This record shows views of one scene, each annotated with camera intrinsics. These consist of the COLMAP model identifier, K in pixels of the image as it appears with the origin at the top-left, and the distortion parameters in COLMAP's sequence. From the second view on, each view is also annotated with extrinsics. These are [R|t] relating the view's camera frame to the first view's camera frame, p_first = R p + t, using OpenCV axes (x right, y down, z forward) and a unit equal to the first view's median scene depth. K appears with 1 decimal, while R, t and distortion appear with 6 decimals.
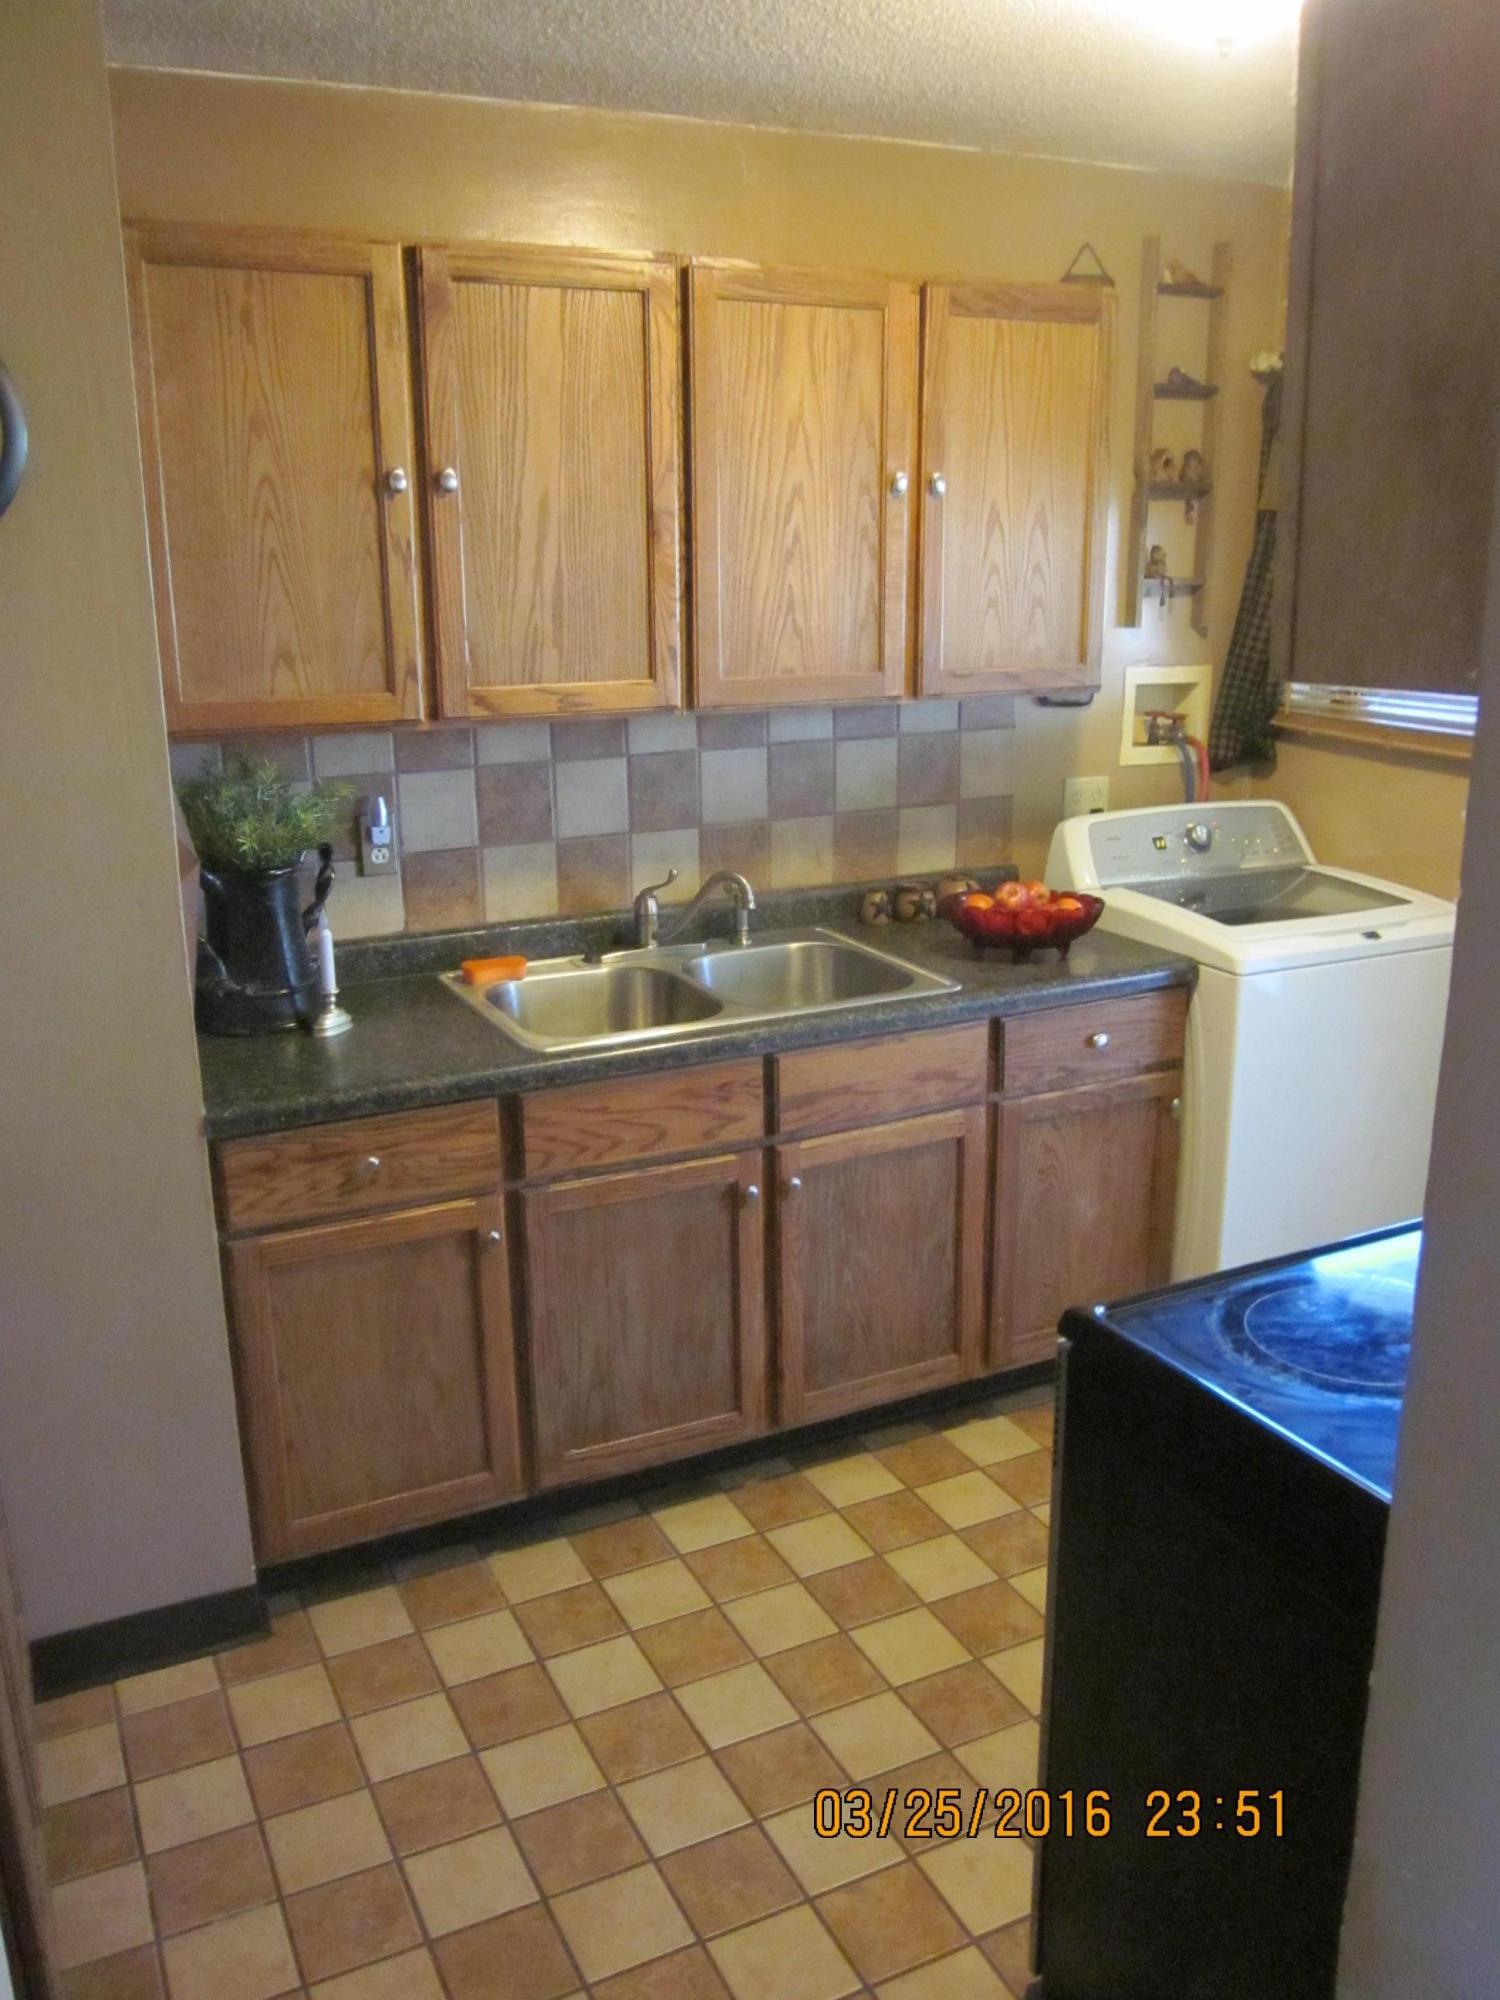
lens RADIAL K [[1657.5, 0, 758.4], [0, 1657.5, 1005.6], [0, 0, 1]] dist [-0.050929, 0.028355]
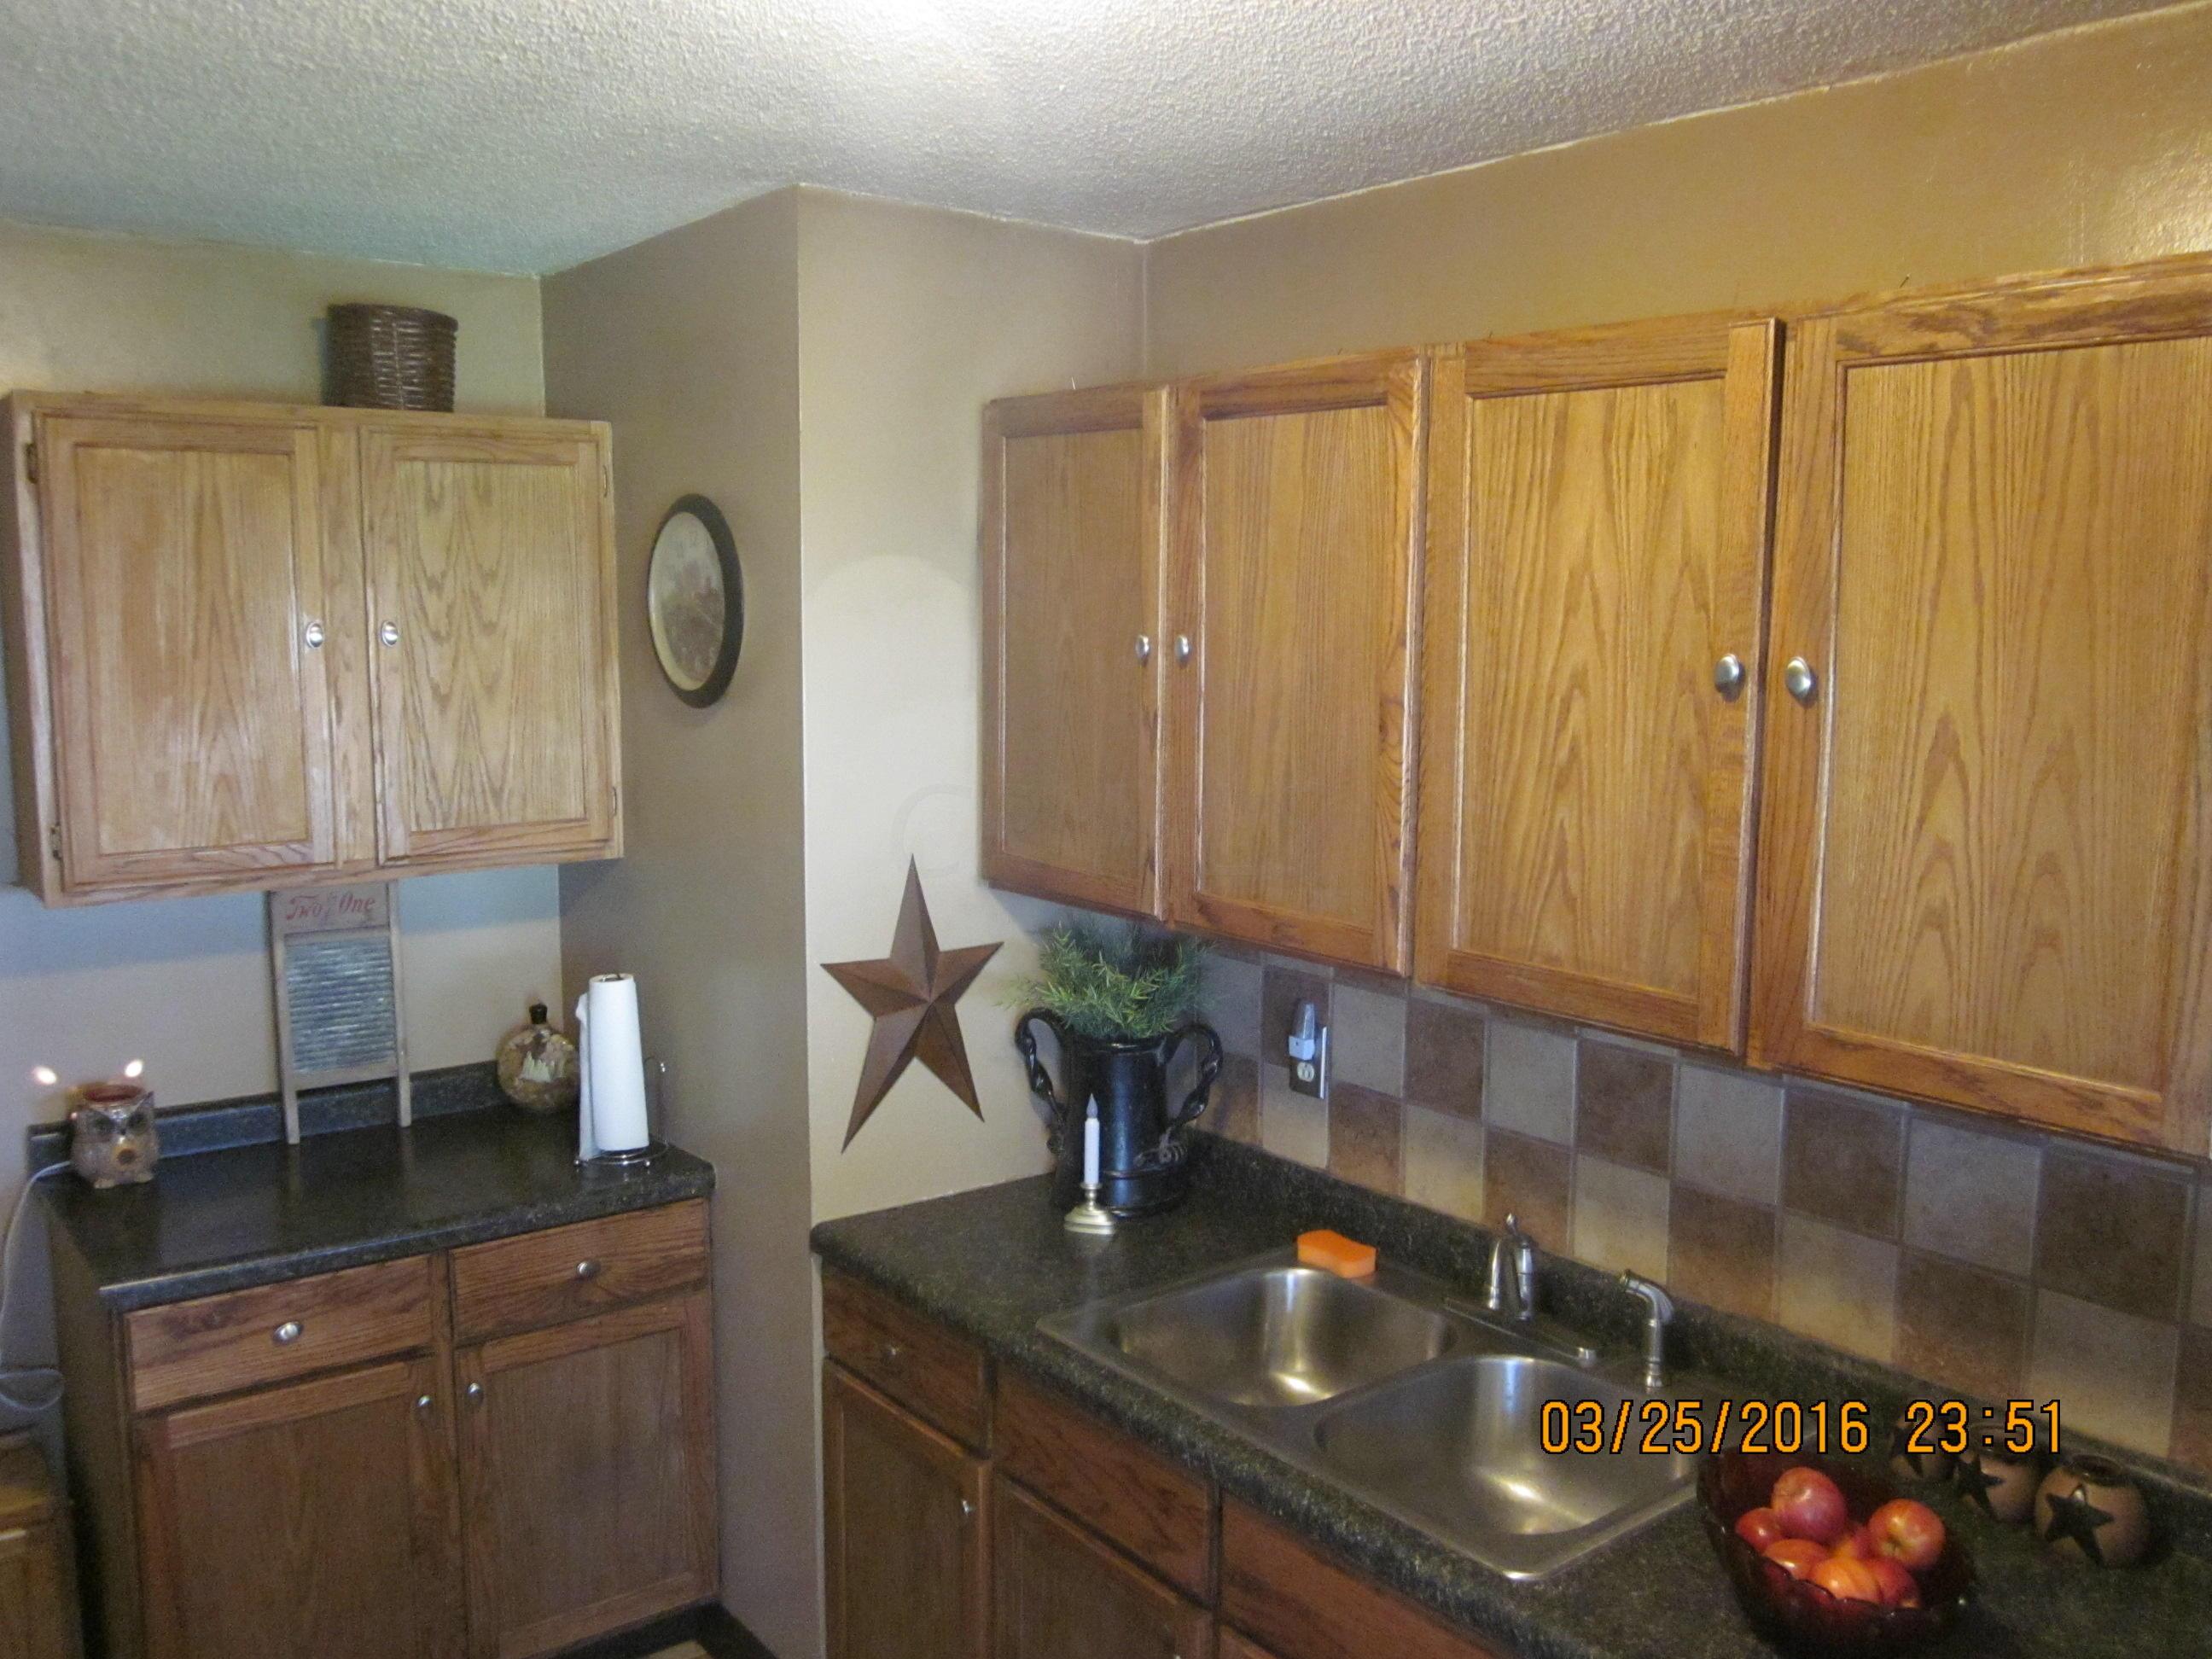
lens RADIAL K [[1833.2, 0, 1114.0], [0, 1833.2, 825.5], [0, 0, 1]] dist [-0.050929, 0.028355]
pose [[0.205460, 0.134554, -0.969372, 0.656497], [-0.277141, 0.957958, 0.074229, -0.262480], [0.938605, 0.253401, 0.234112, 0.691532]]
